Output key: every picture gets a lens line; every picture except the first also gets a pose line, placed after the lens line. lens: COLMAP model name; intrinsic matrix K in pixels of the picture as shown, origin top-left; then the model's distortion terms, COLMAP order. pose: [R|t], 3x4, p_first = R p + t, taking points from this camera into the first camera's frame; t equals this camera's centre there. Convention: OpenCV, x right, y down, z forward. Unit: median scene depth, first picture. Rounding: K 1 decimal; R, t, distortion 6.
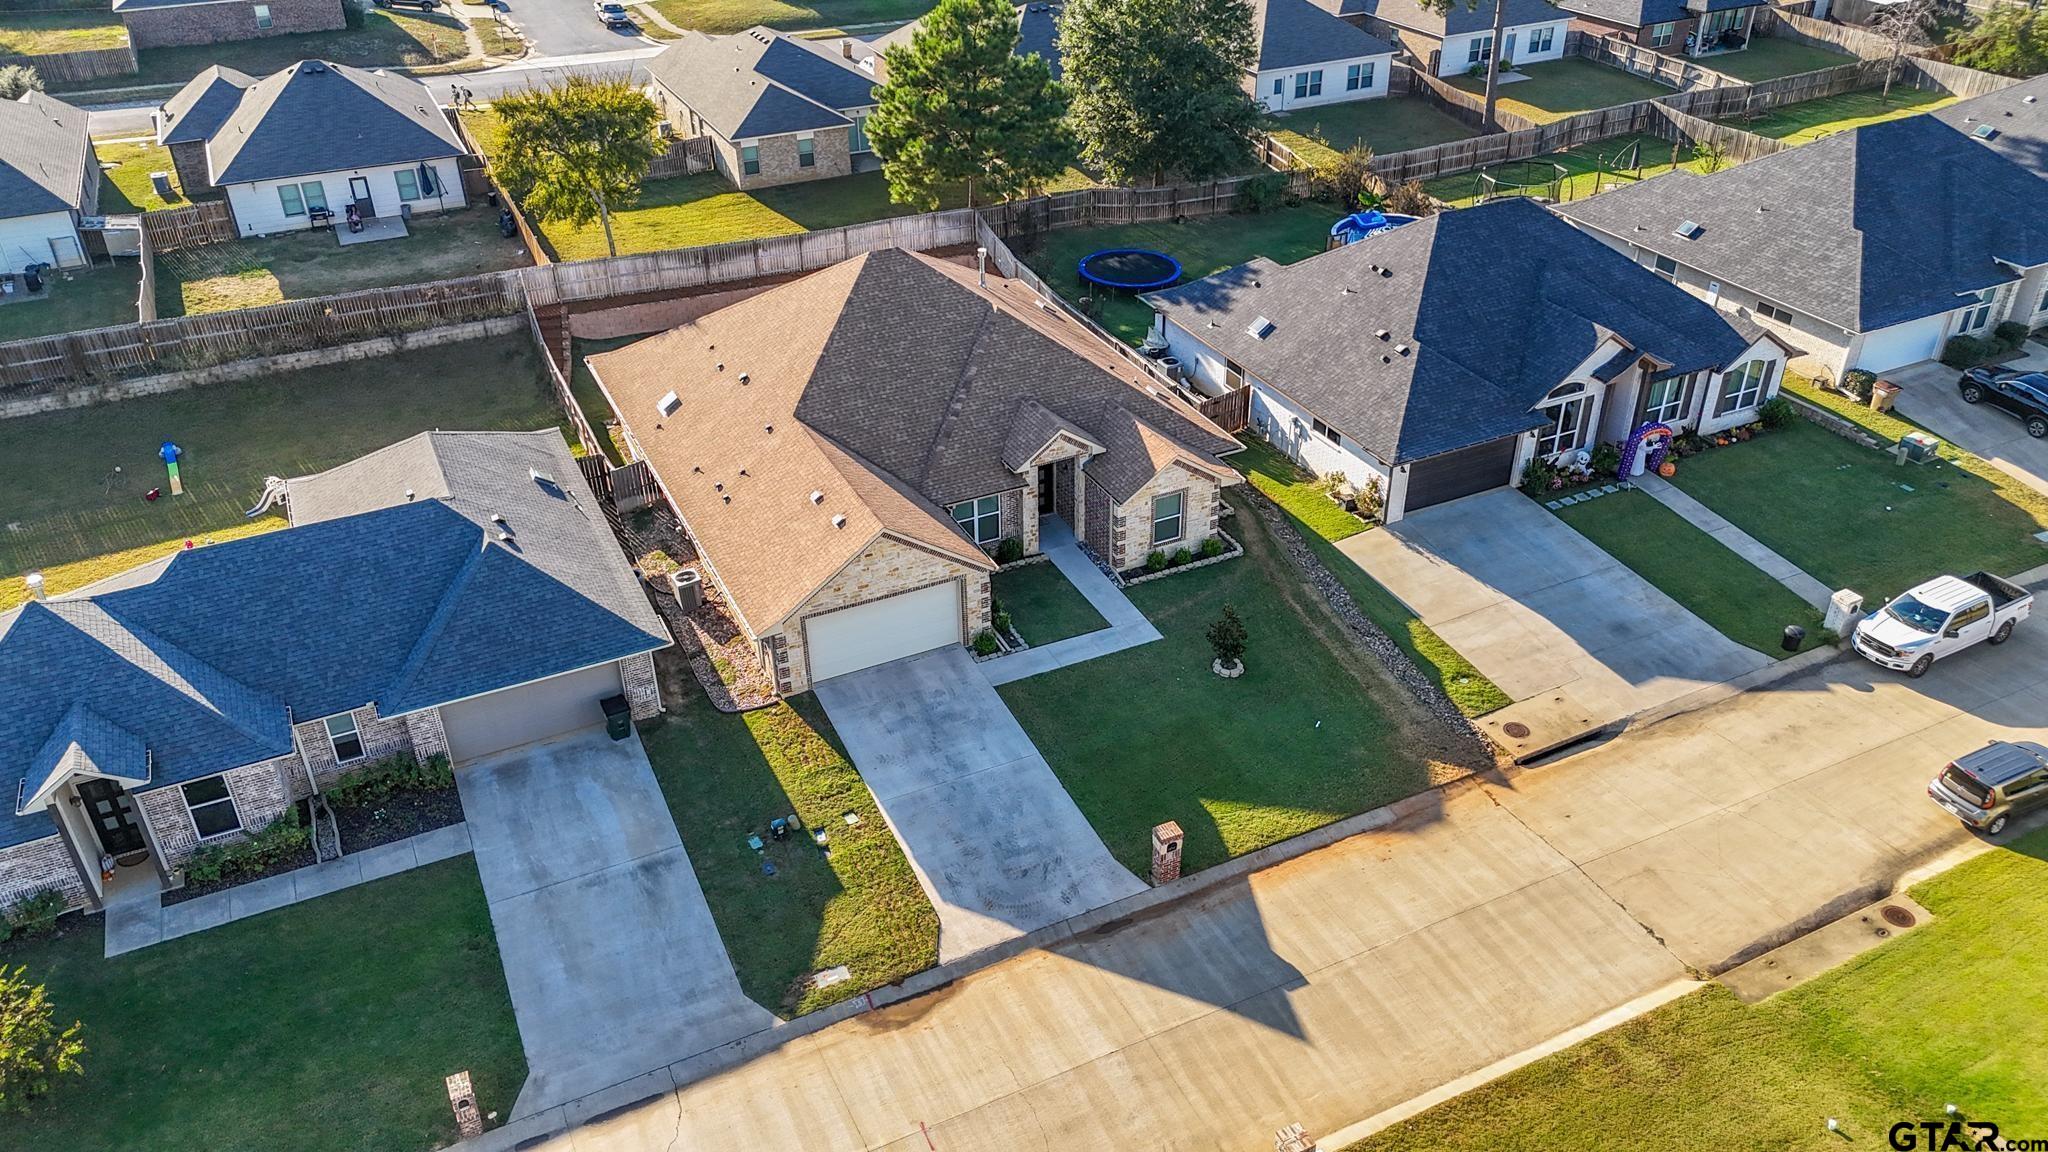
lens RADIAL K [[1508.3, 0, 1029.8], [0, 1508.3, 577.7], [0, 0, 1]] dist [0.069934, -0.066393]
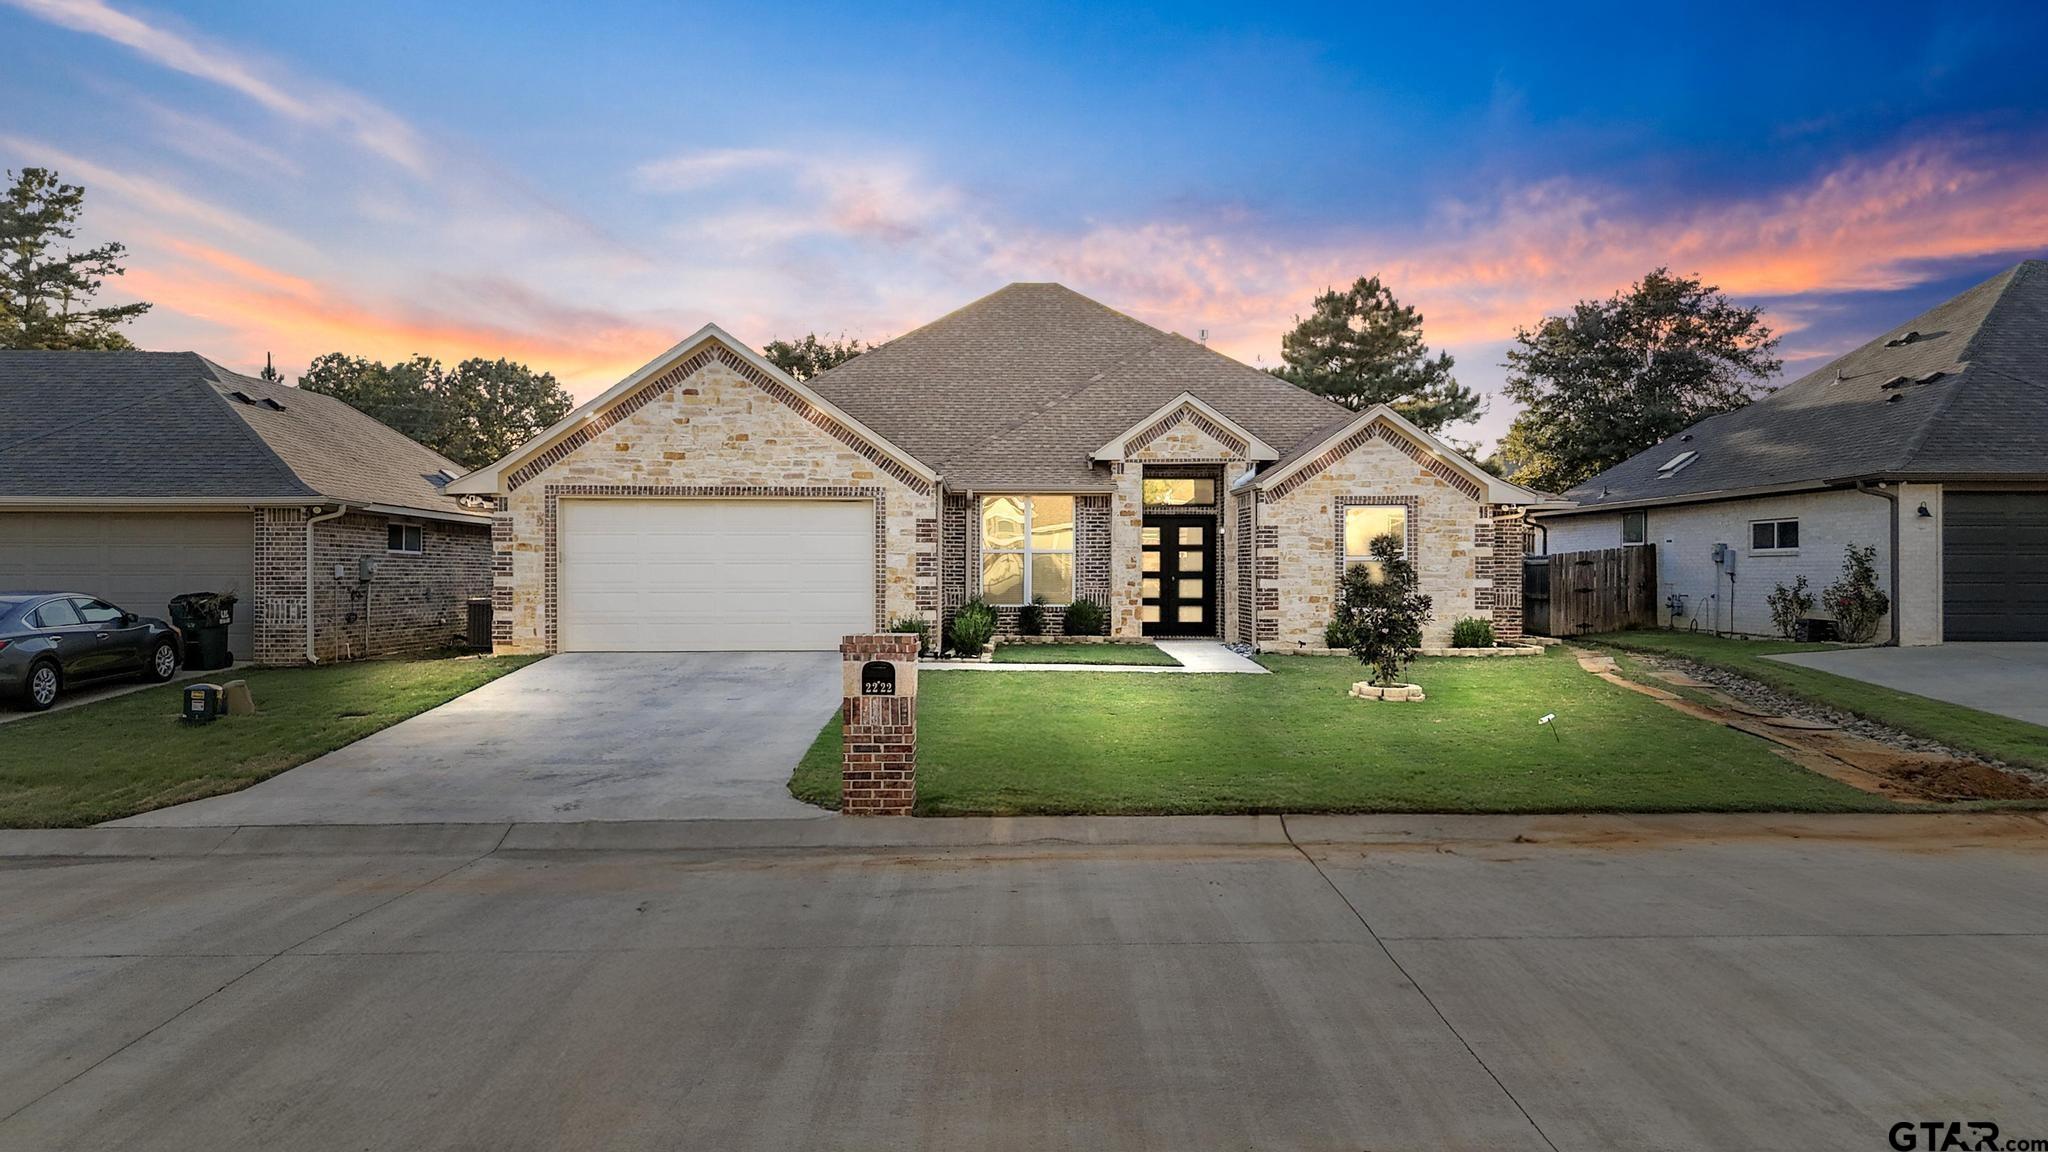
lens RADIAL K [[1508.3, 0, 1029.8], [0, 1508.3, 577.7], [0, 0, 1]] dist [0.069934, -0.066393]
pose [[0.908550, 0.014020, -0.417541, 0.200569], [-0.229543, 0.851814, -0.470875, 0.234288], [0.349065, 0.523657, 0.777134, 0.576187]]
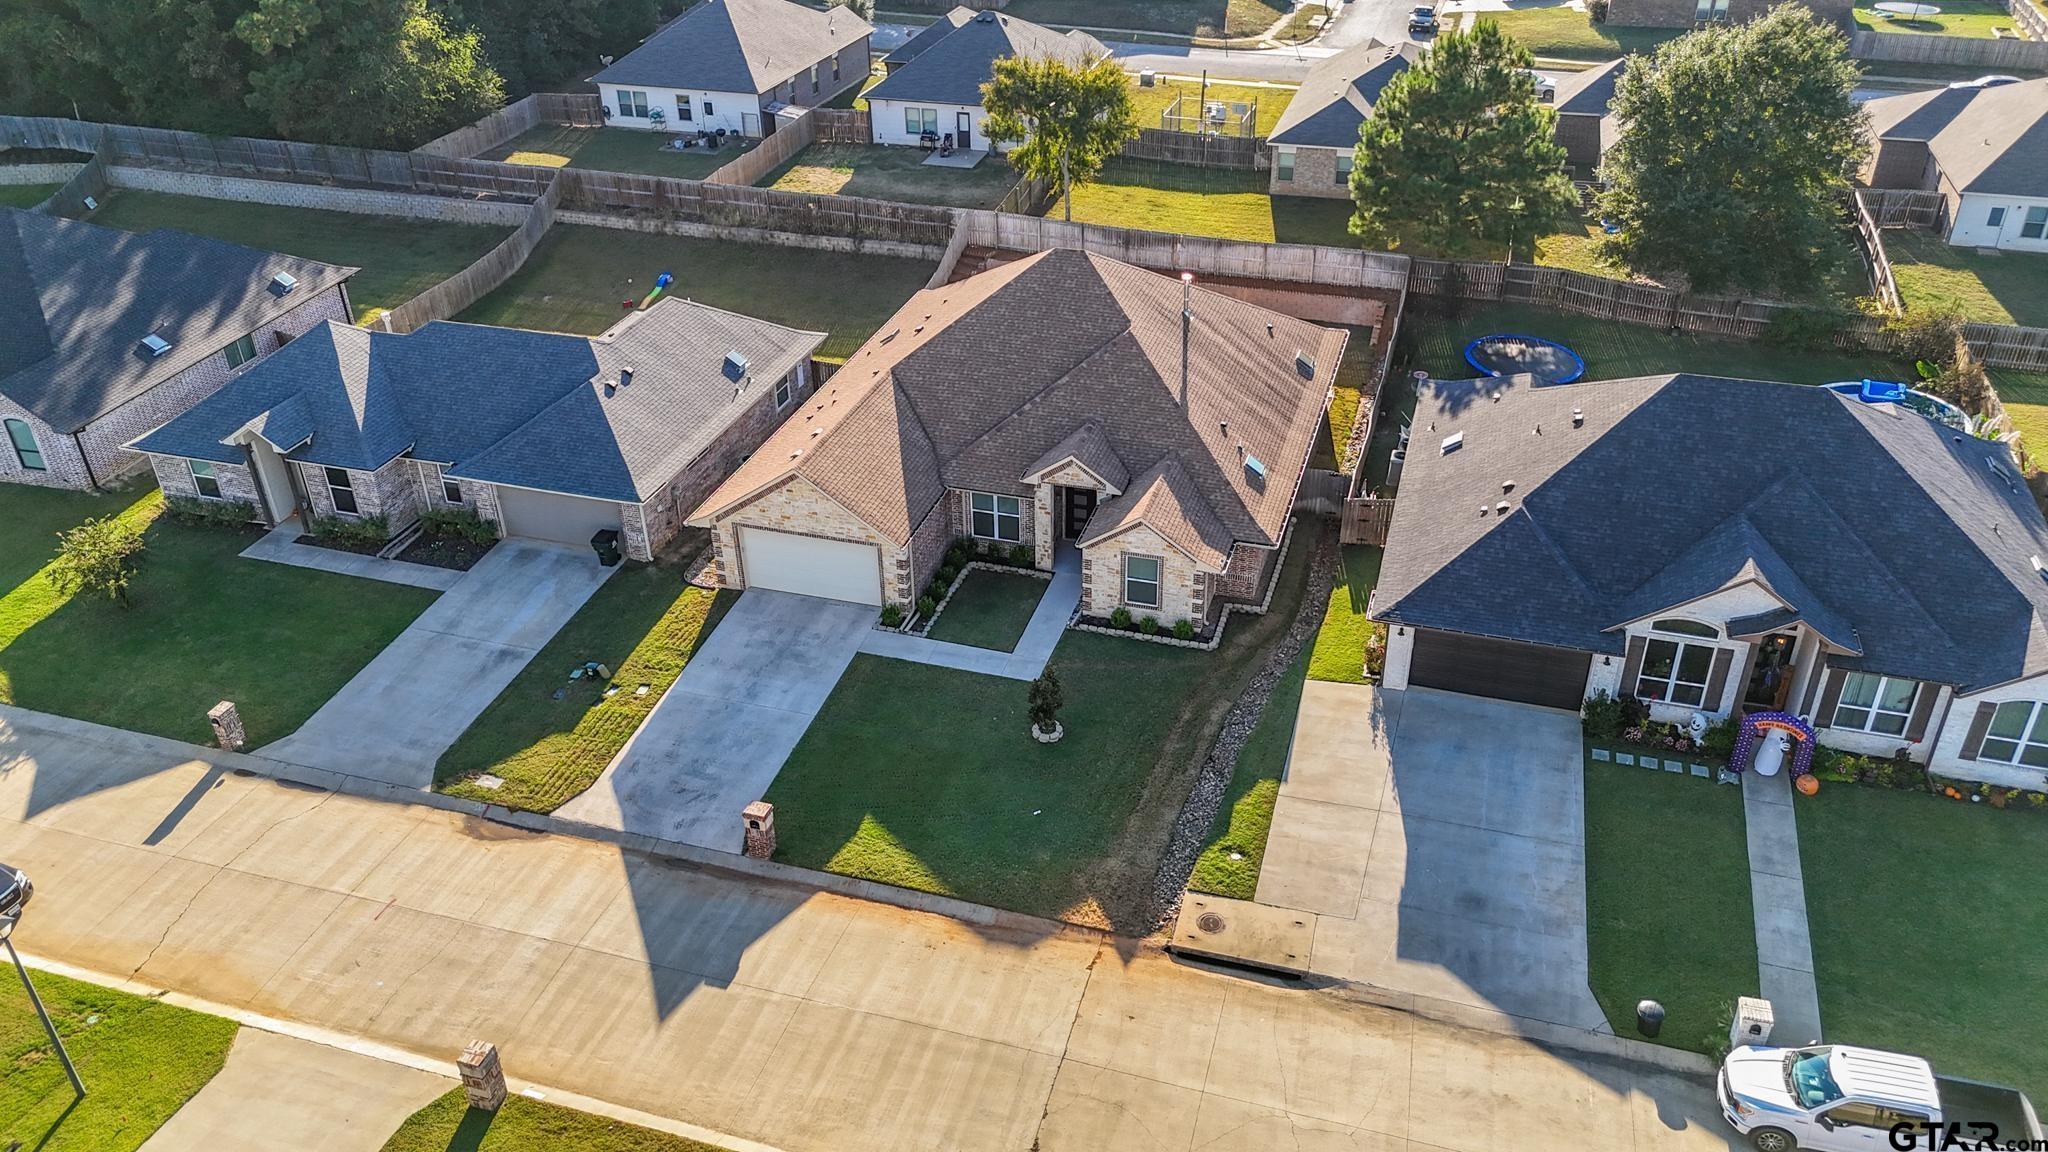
lens RADIAL K [[1508.3, 0, 1029.8], [0, 1508.3, 577.7], [0, 0, 1]] dist [0.069934, -0.066393]
pose [[0.731249, 0.357092, -0.581171, 0.599425], [-0.355896, 0.926590, 0.121530, -0.133443], [0.581905, 0.117968, 0.804656, 0.194928]]
